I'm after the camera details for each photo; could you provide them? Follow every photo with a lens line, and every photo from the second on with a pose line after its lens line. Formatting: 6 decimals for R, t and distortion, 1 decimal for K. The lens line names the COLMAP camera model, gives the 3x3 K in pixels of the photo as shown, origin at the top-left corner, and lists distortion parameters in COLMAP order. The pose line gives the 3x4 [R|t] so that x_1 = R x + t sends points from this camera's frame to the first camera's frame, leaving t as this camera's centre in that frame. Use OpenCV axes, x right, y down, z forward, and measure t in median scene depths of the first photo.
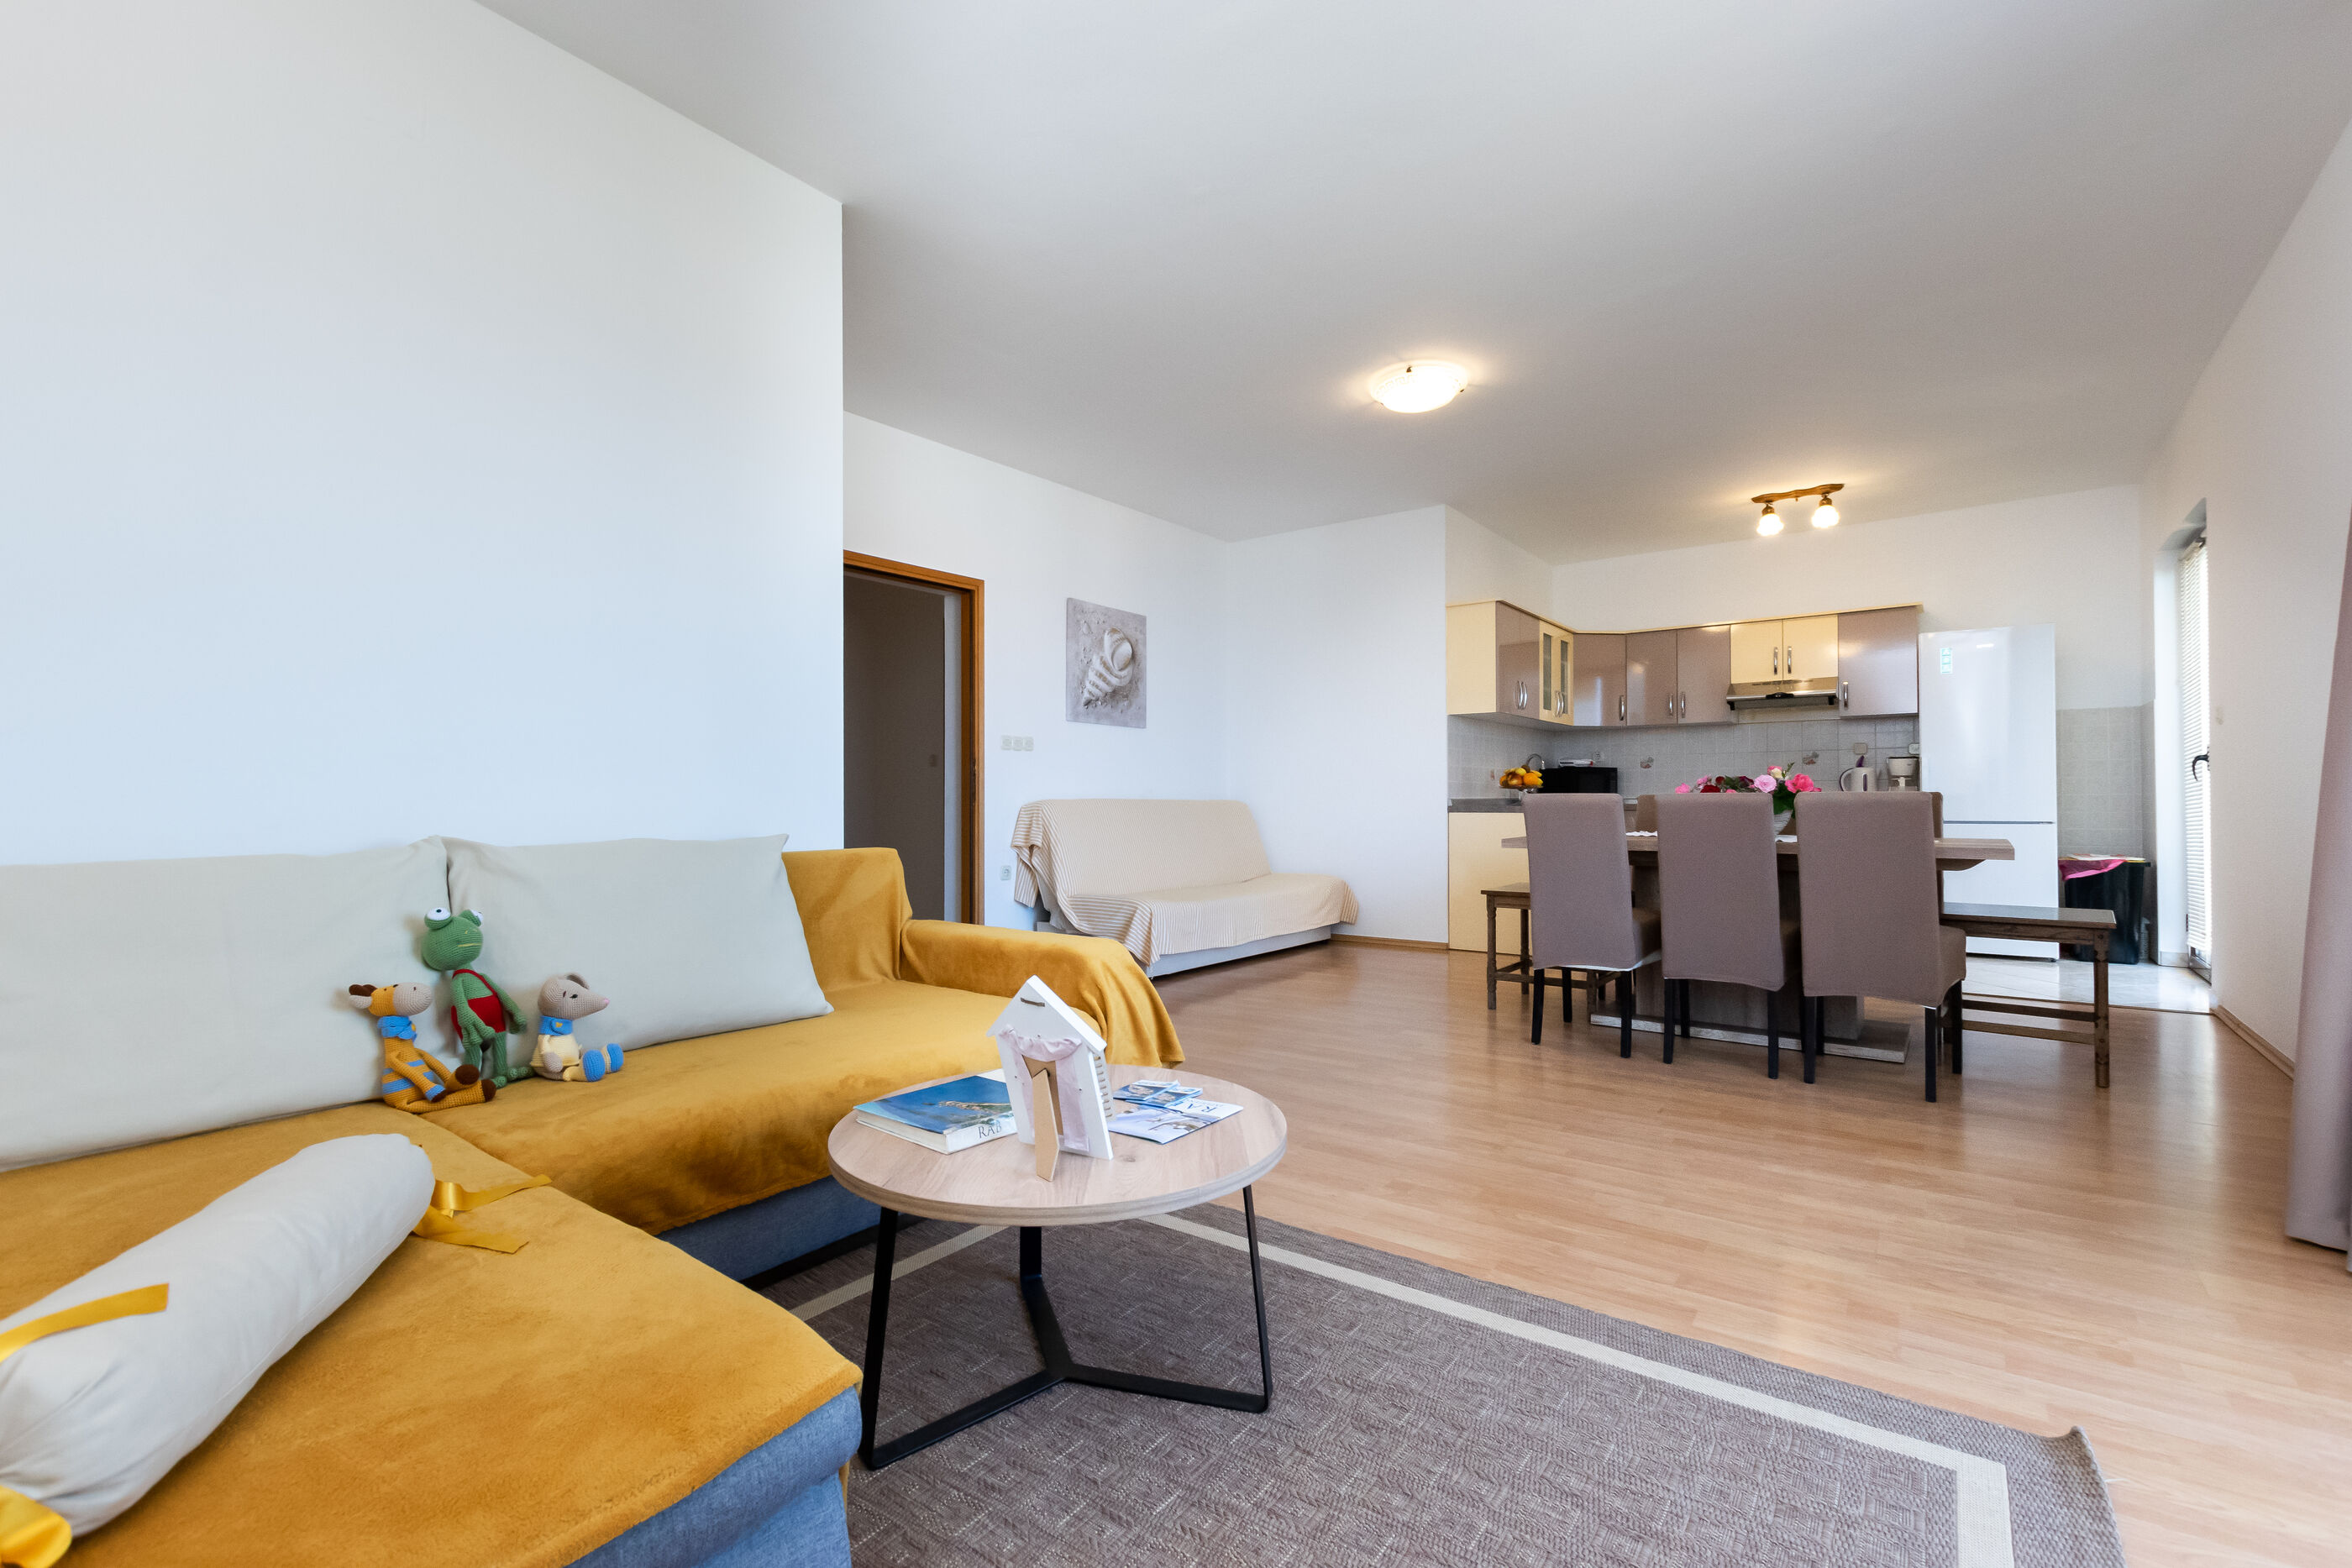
lens RADIAL K [[1024.6, 0, 1173.4], [0, 1024.6, 791.1], [0, 0, 1]] dist [0.009716, -0.005073]
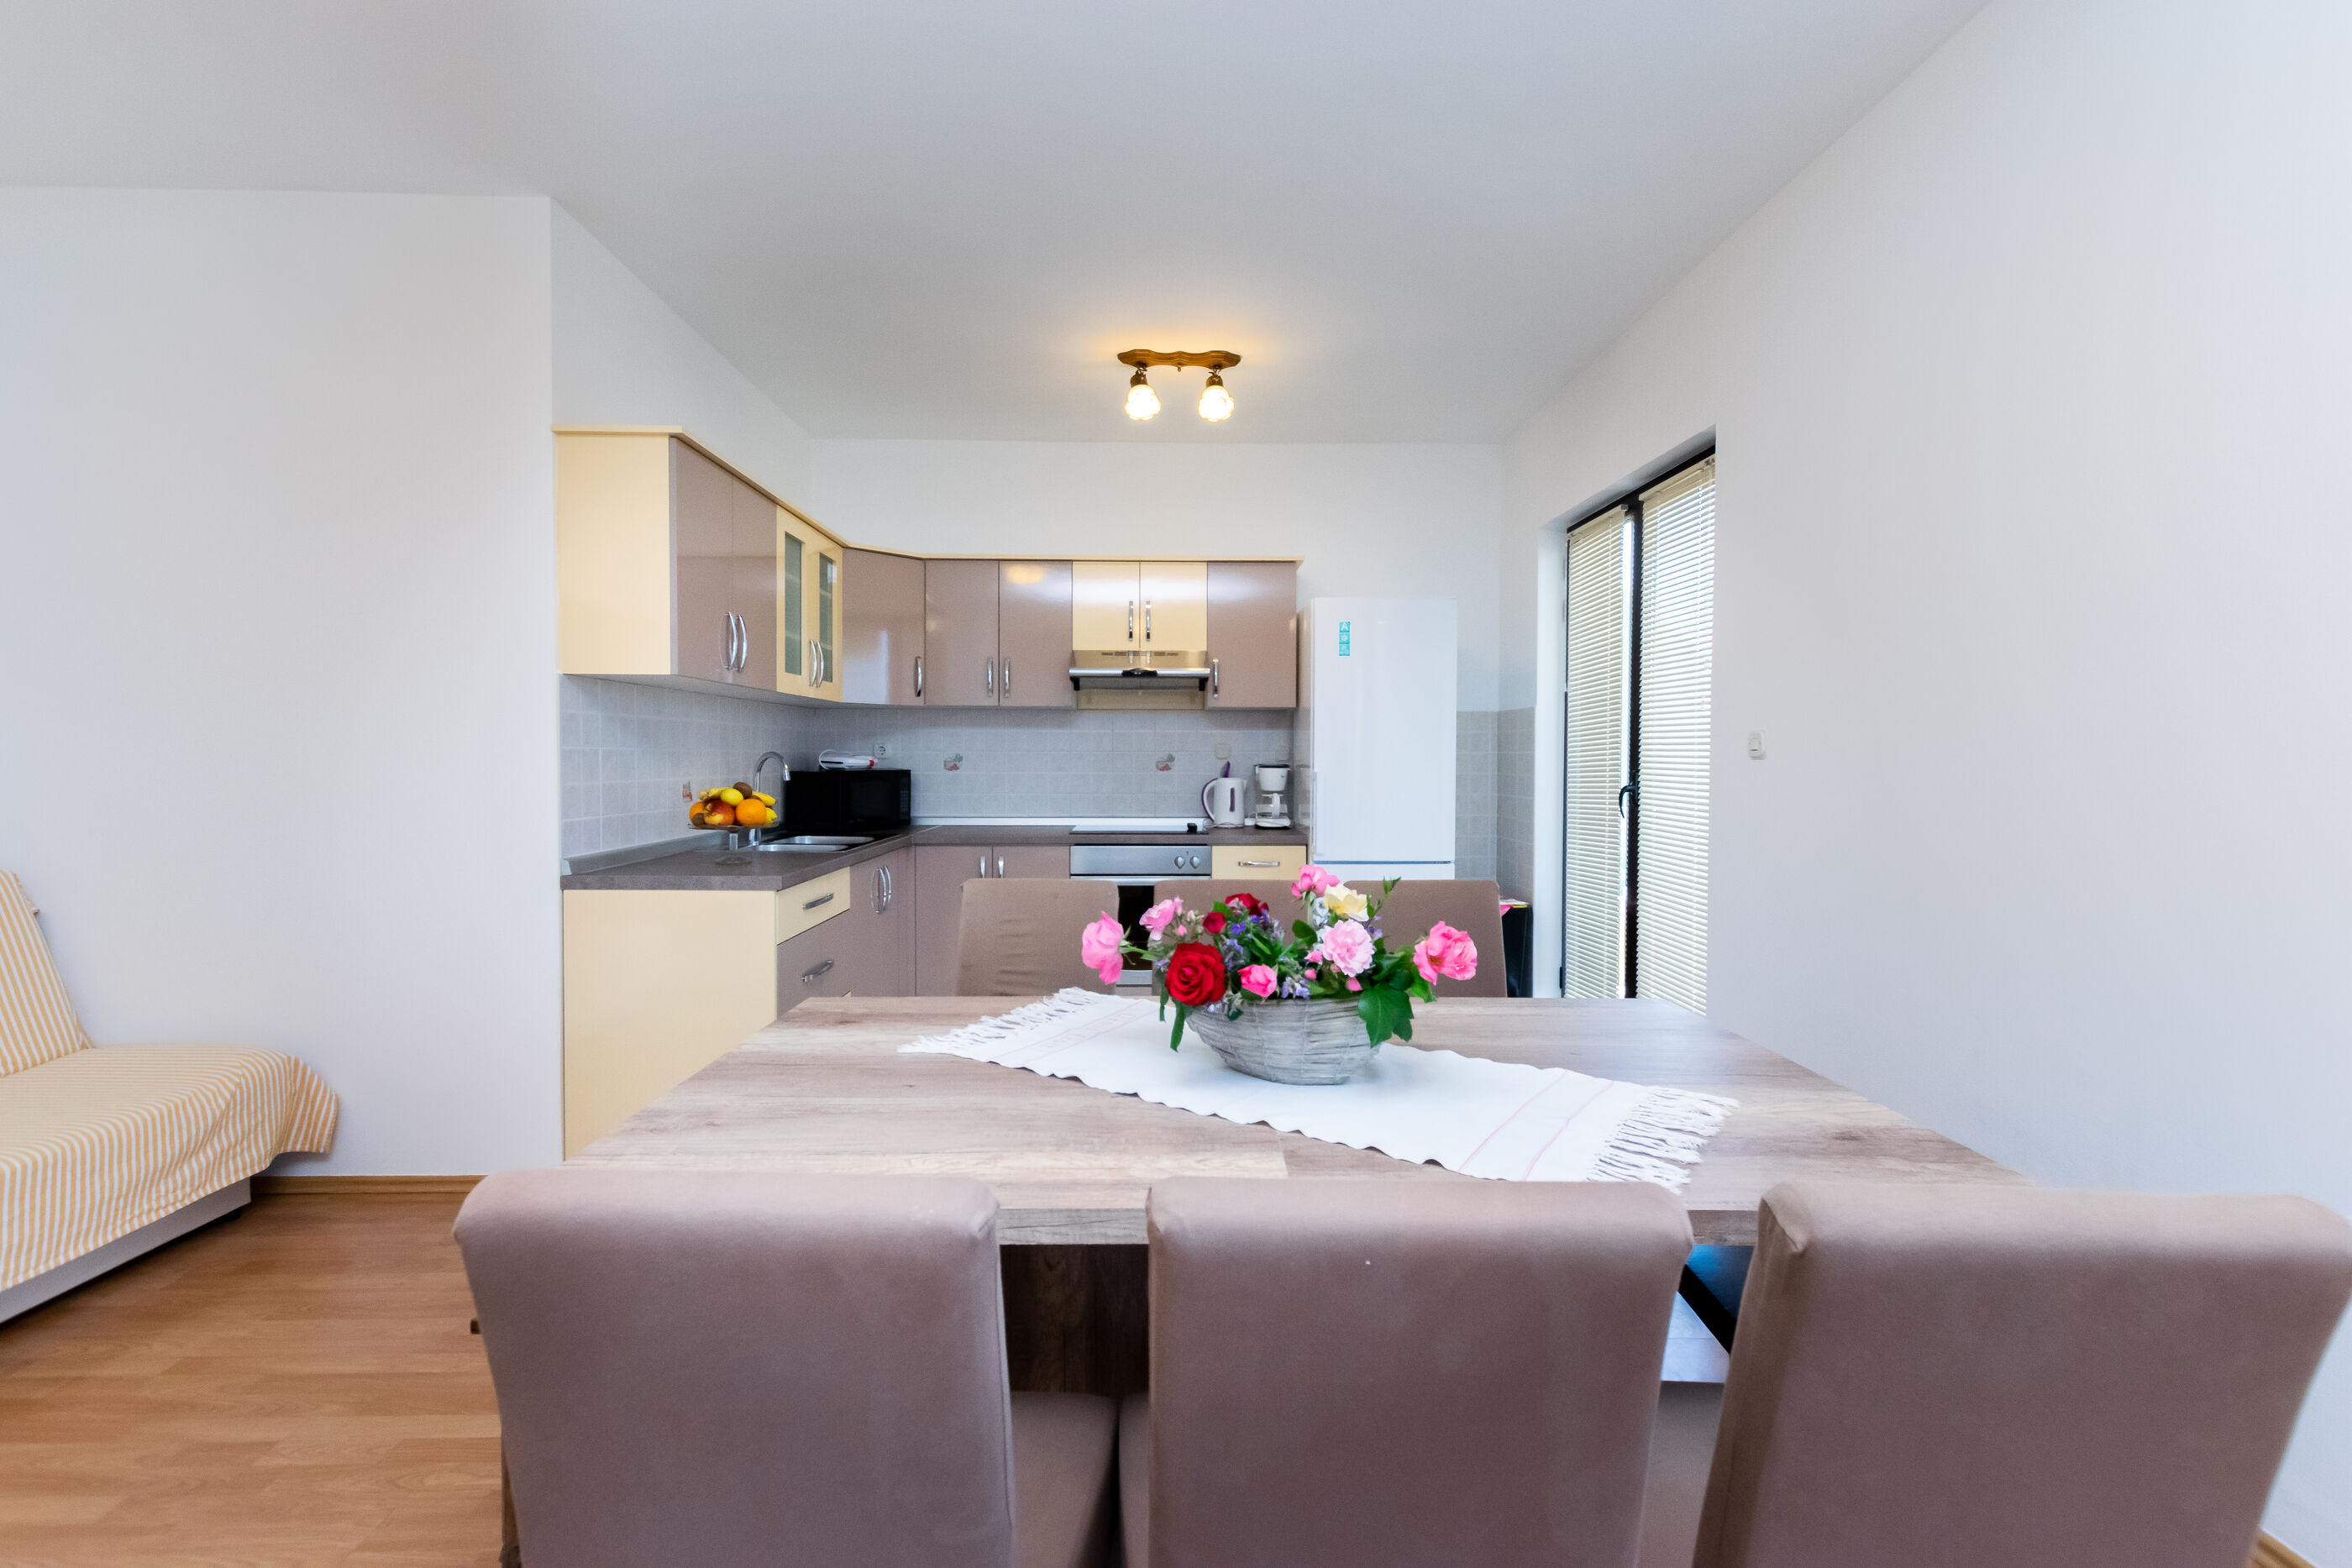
lens RADIAL K [[1024.6, 0, 1188.6], [0, 1024.6, 791.0], [0, 0, 1]] dist [0.009716, -0.005073]
pose [[0.777300, -0.014419, 0.628964, 0.200554], [-0.012753, 0.999171, 0.038666, -0.044397], [-0.629000, -0.038076, 0.776472, 0.479337]]
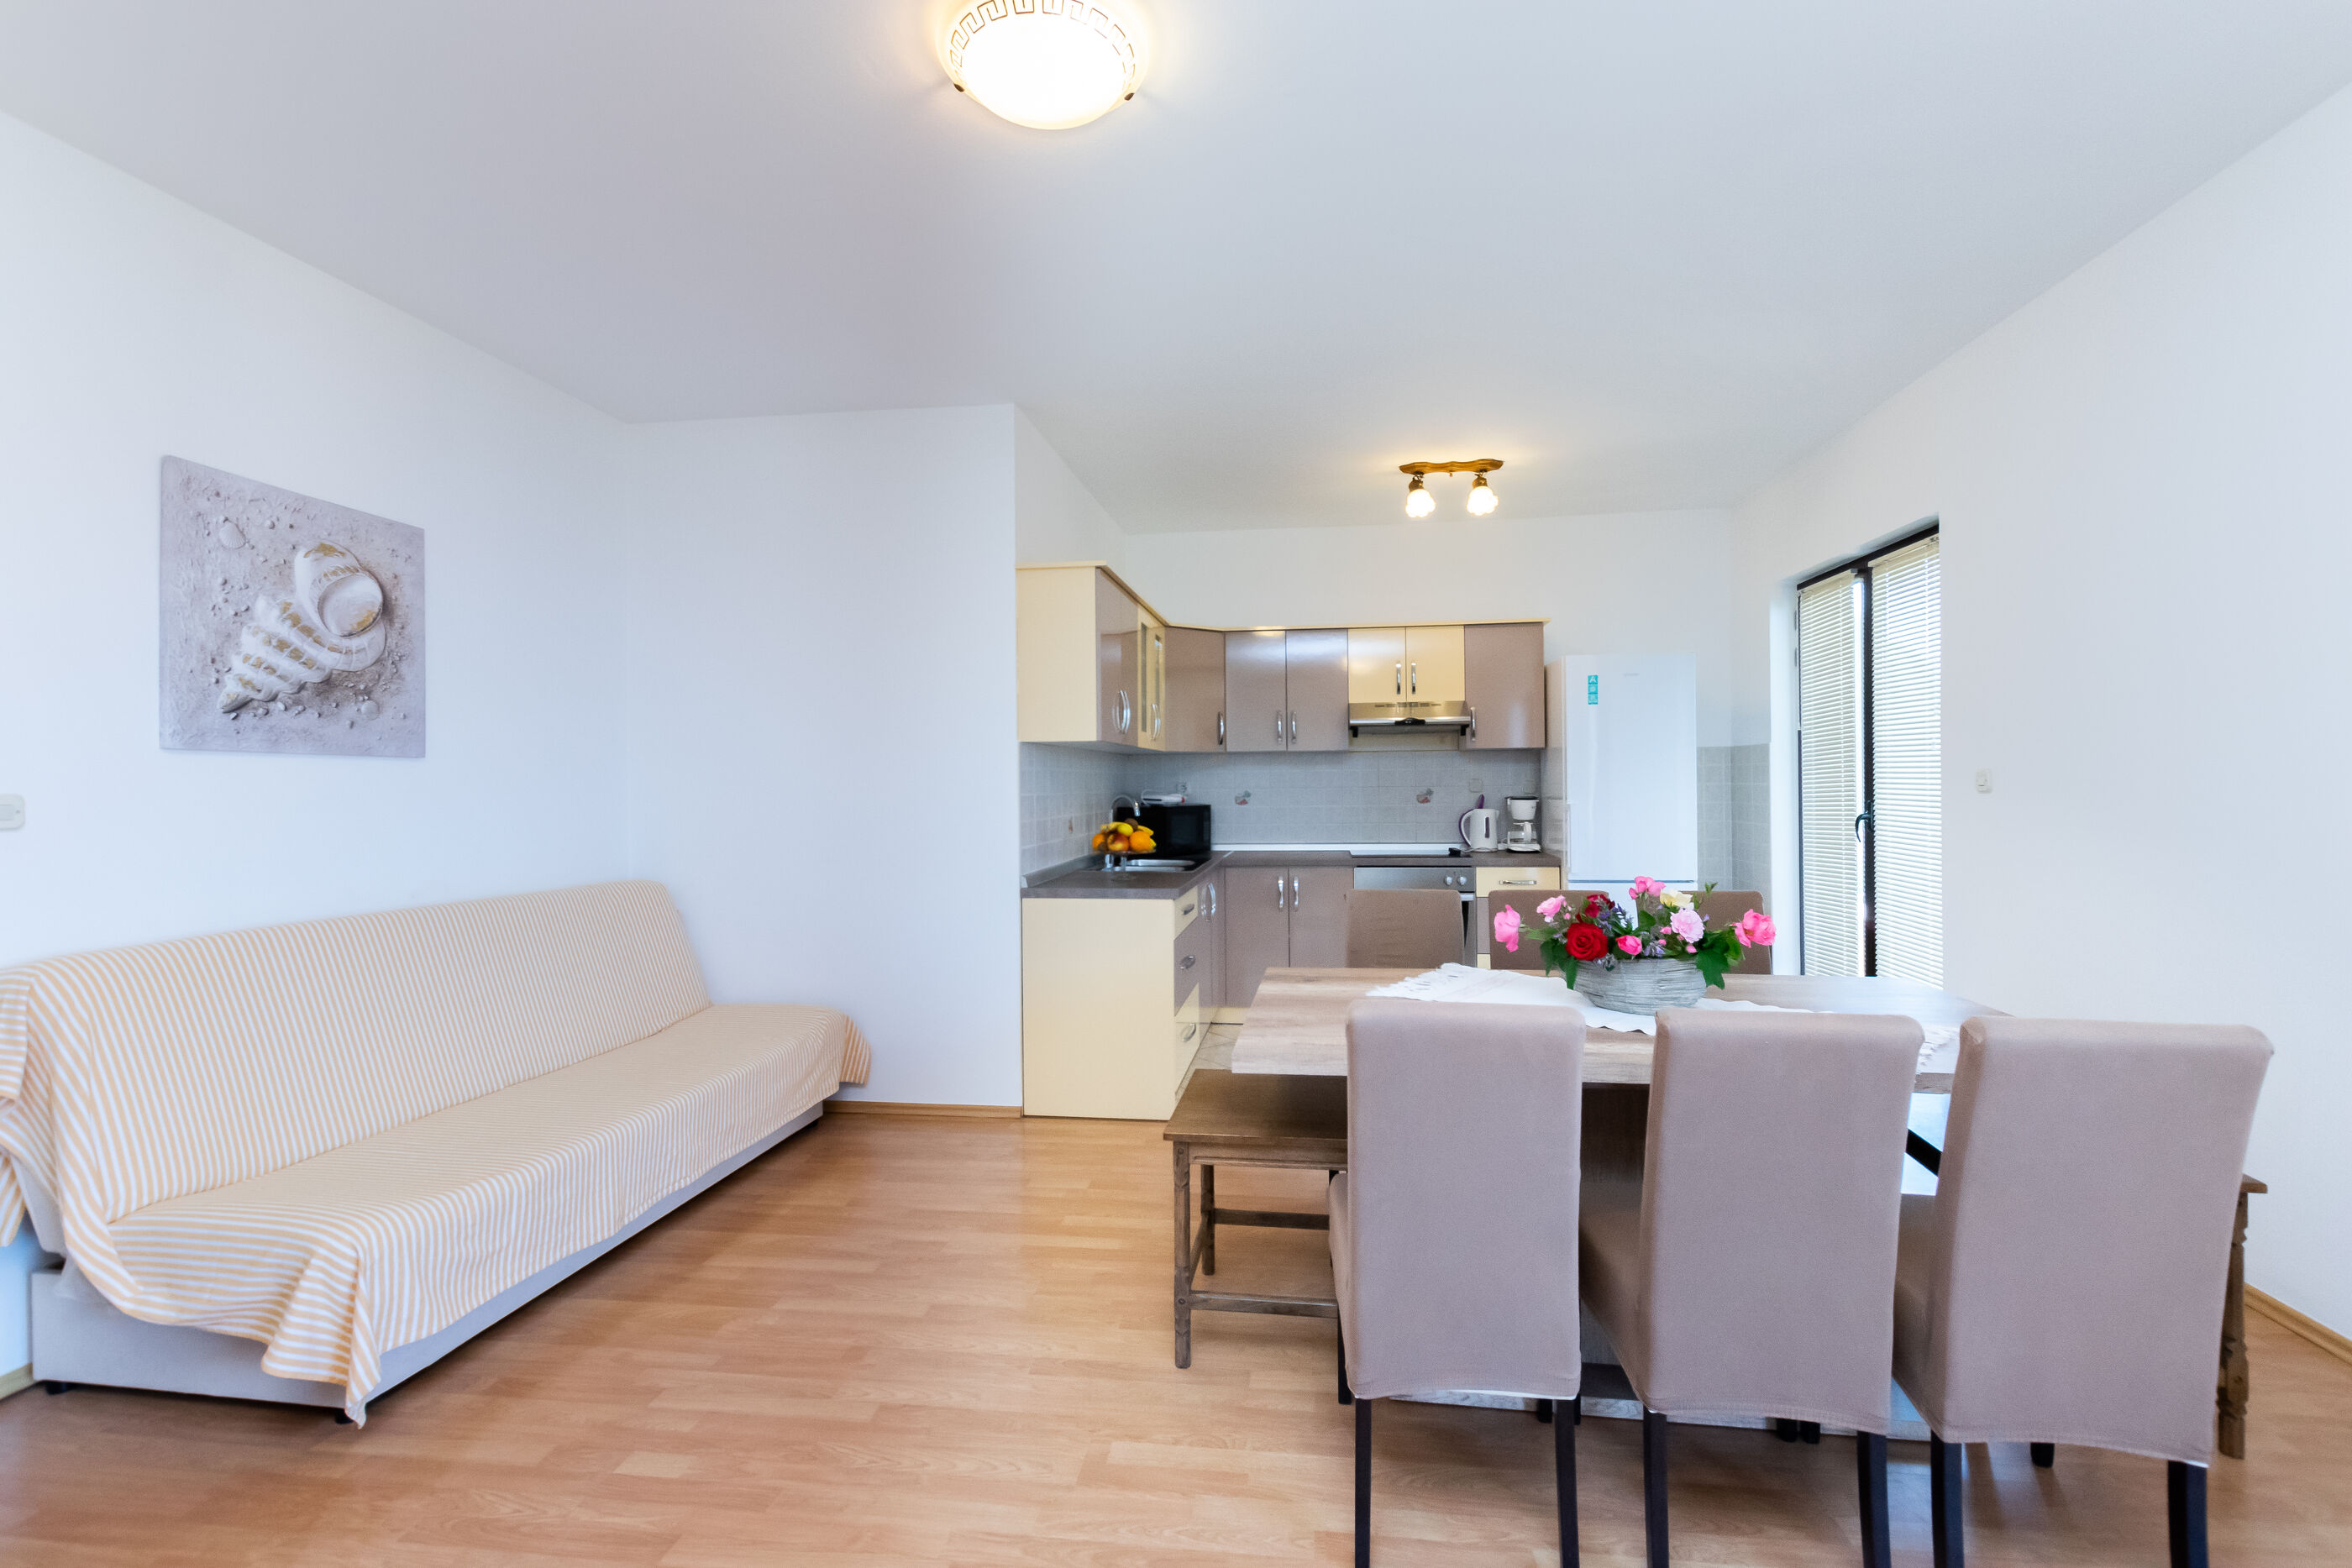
lens RADIAL K [[1024.6, 0, 1198.8], [0, 1024.6, 788.3], [0, 0, 1]] dist [0.009716, -0.005073]
pose [[0.869460, -0.008081, 0.493938, 0.053611], [0.001795, 0.999911, 0.013201, -0.054980], [-0.494001, -0.010591, 0.869397, 0.406932]]
